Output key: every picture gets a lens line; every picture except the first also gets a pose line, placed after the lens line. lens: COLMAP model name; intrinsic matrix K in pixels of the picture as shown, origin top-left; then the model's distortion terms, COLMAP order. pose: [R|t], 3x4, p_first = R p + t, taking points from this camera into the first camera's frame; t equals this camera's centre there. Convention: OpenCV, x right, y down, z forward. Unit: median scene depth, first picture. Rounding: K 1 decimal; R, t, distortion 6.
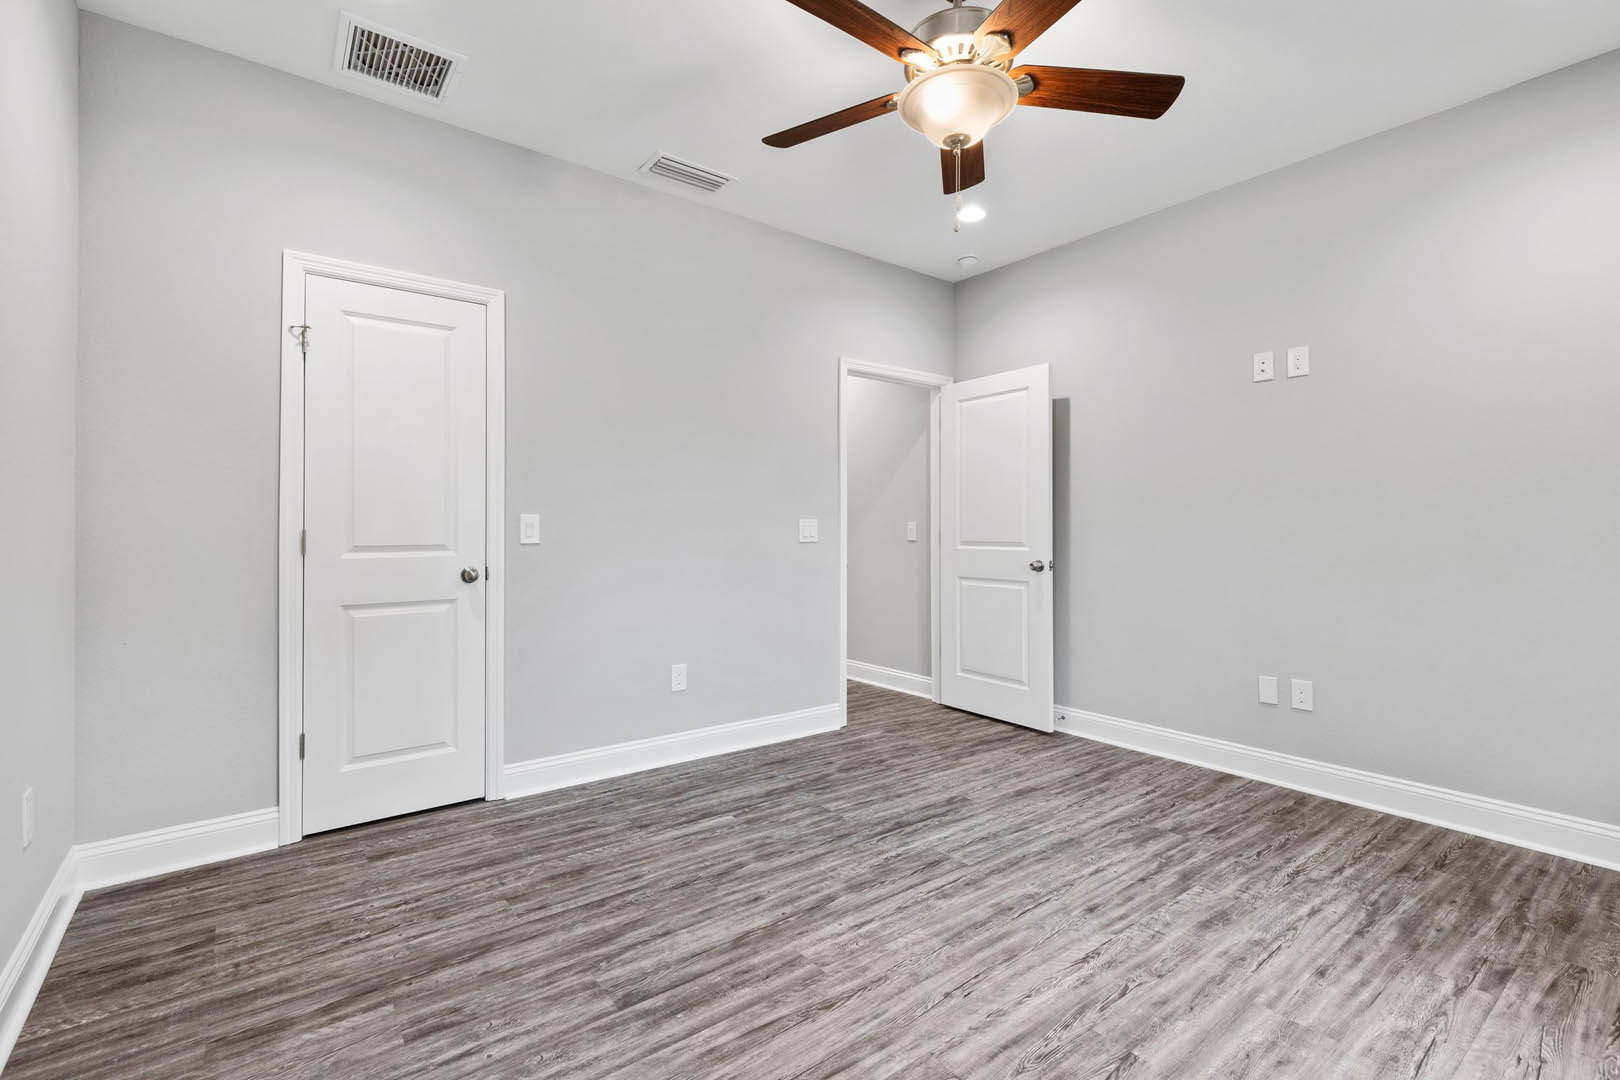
lens RADIAL K [[736.7, 0, 808.2], [0, 736.7, 533.9], [0, 0, 1]] dist [0.022893, 0.000039]
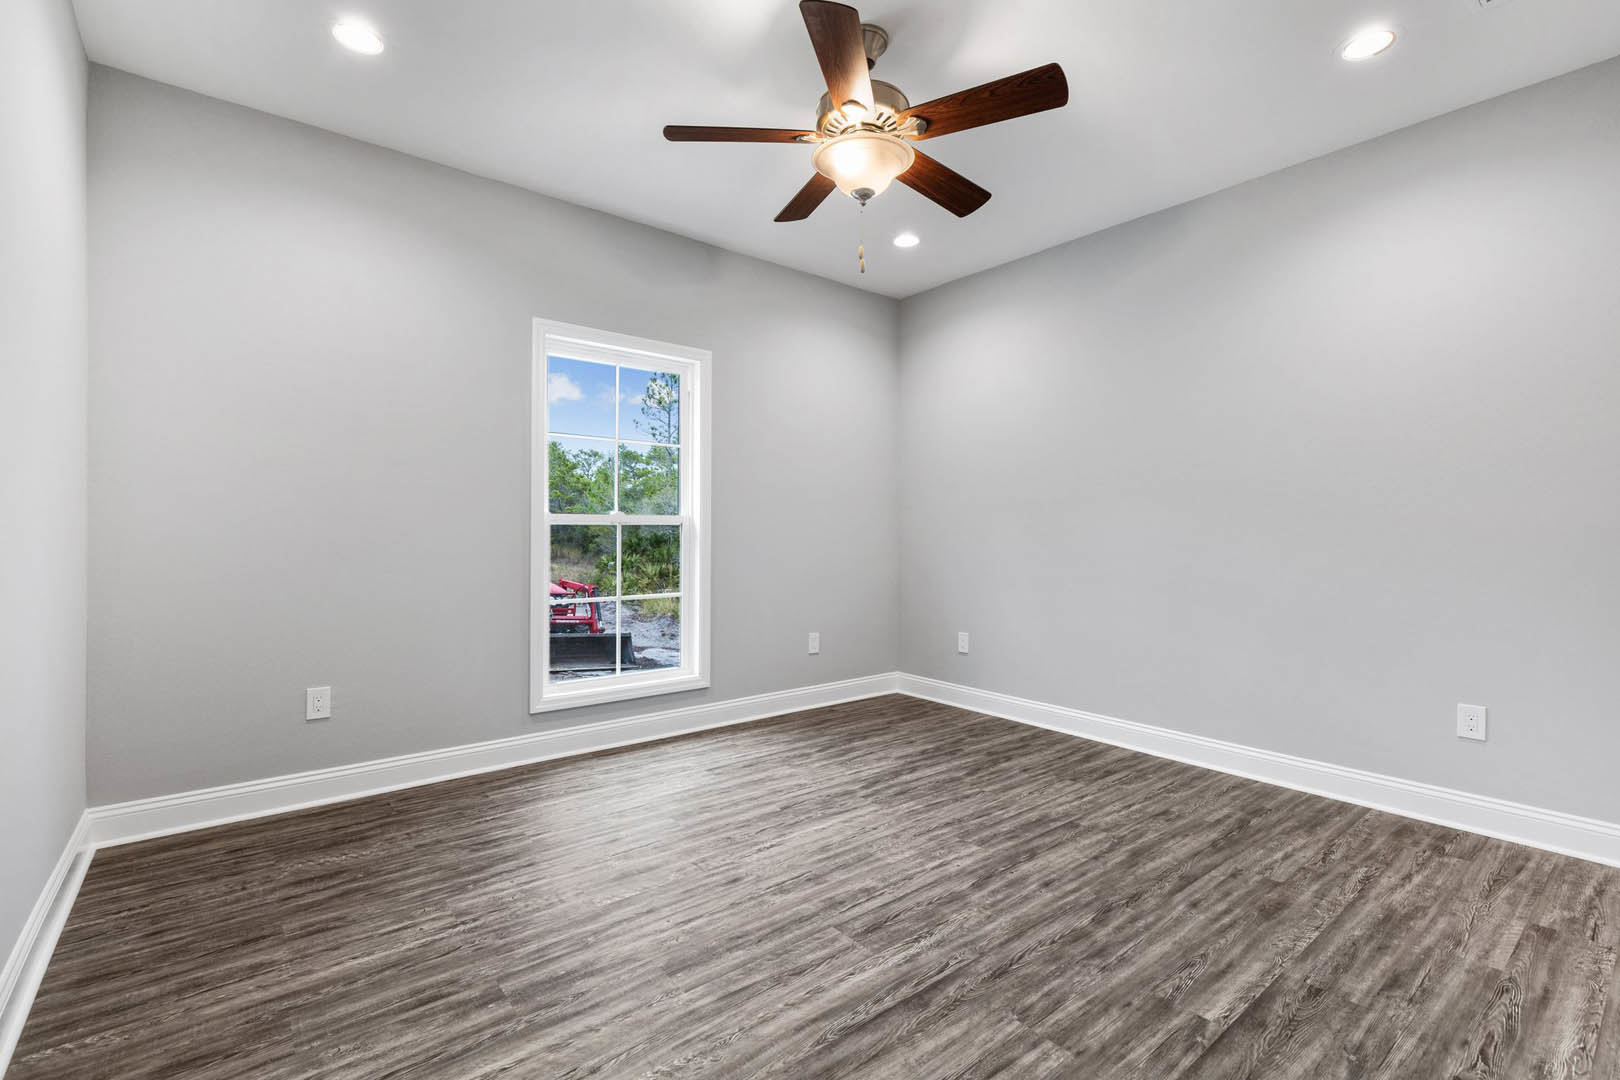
lens RADIAL K [[736.7, 0, 804.7], [0, 736.7, 537.7], [0, 0, 1]] dist [0.022893, 0.000039]
pose [[-0.999701, -0.006768, -0.023482, 0.296453], [-0.006927, 0.999954, 0.006695, -0.003567], [0.023436, 0.006855, -0.999702, 2.010203]]
